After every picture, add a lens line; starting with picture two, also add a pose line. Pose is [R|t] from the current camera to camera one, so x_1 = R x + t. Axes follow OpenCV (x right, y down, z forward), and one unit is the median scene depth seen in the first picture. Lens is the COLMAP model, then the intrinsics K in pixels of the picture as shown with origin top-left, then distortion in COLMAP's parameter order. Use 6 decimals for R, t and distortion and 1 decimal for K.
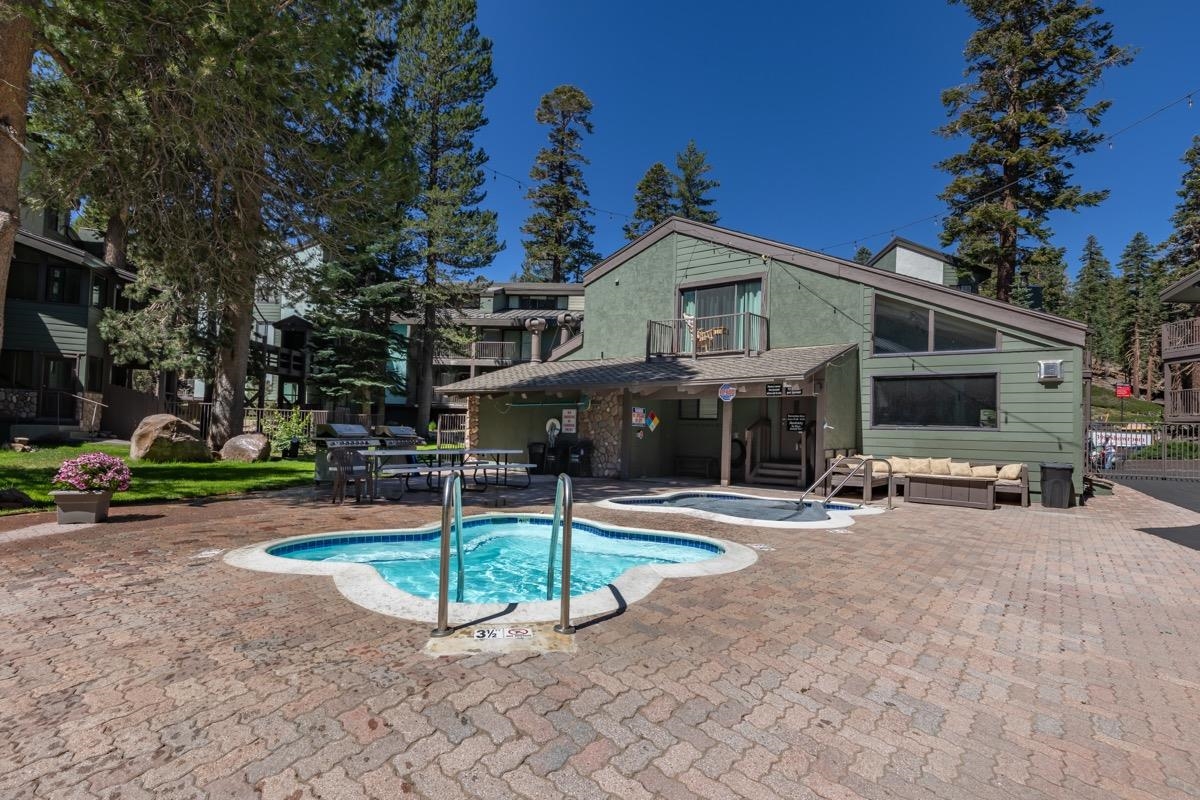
lens RADIAL K [[606.4, 0, 613.8], [0, 606.4, 412.6], [0, 0, 1]] dist [0.004756, -0.000737]
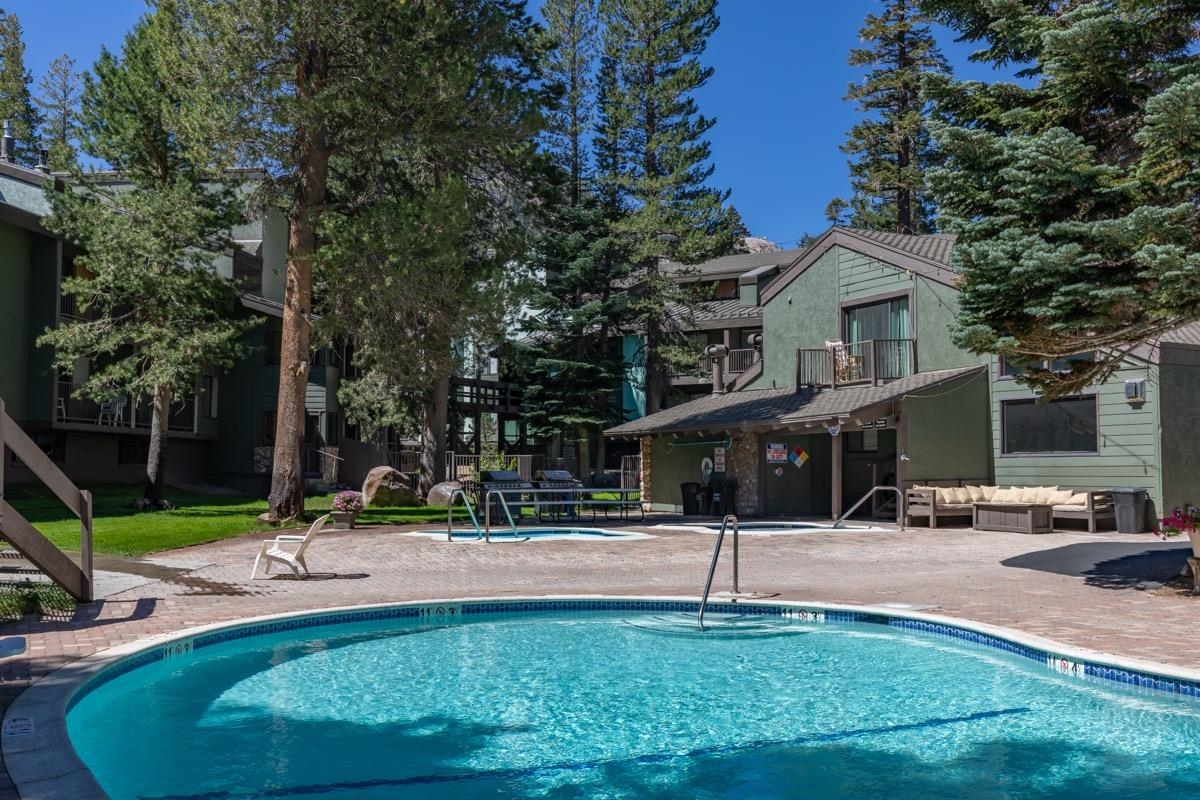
lens RADIAL K [[1195.5, 0, 599.4], [0, 1195.5, 399.4], [0, 0, 1]] dist [-0.014725, 0.000000]
pose [[0.889646, -0.058286, -0.452916, 0.626934], [0.044993, 0.998183, -0.040079, -0.014147], [0.454429, 0.015277, 0.890652, -0.796521]]
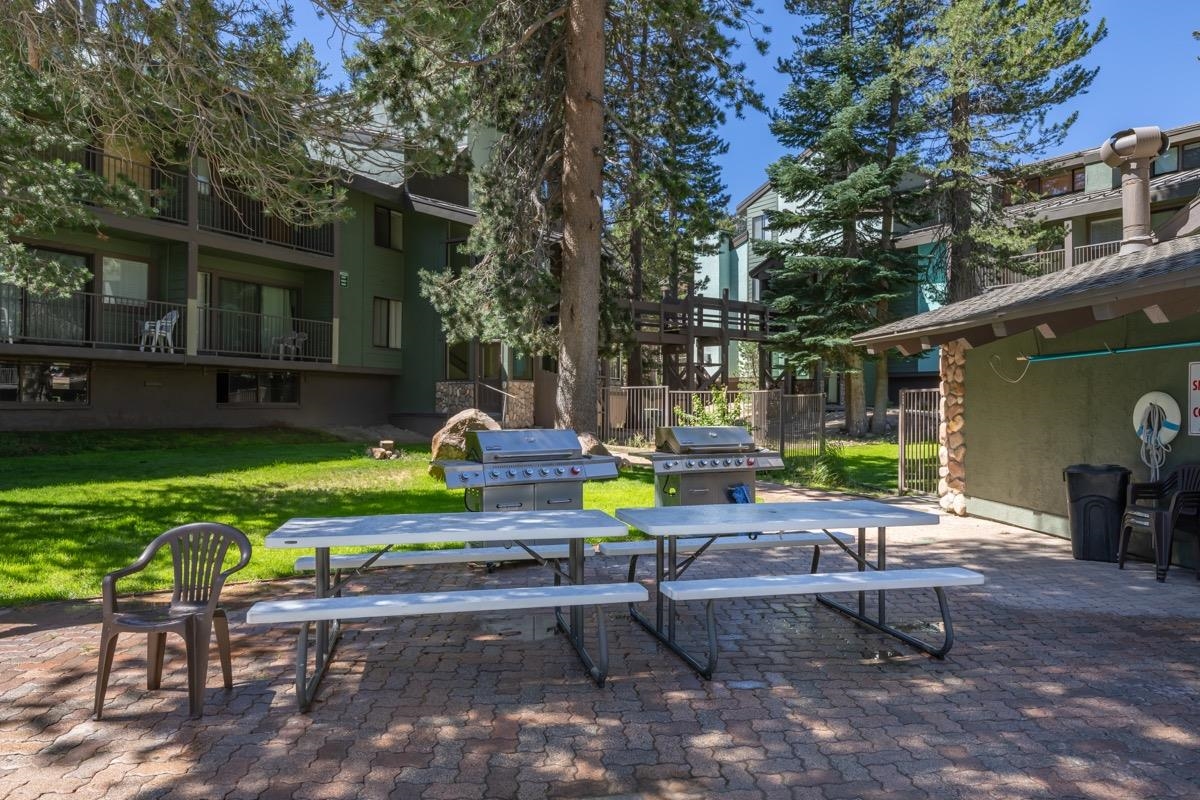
lens RADIAL K [[756.4, 0, 603.2], [0, 756.4, 402.4], [0, 0, 1]] dist [-0.007950, -0.001228]
pose [[0.652161, -0.029908, -0.757490, 0.013113], [0.047358, 0.998877, 0.001334, 0.000693], [0.756600, -0.036743, 0.652845, 0.516087]]
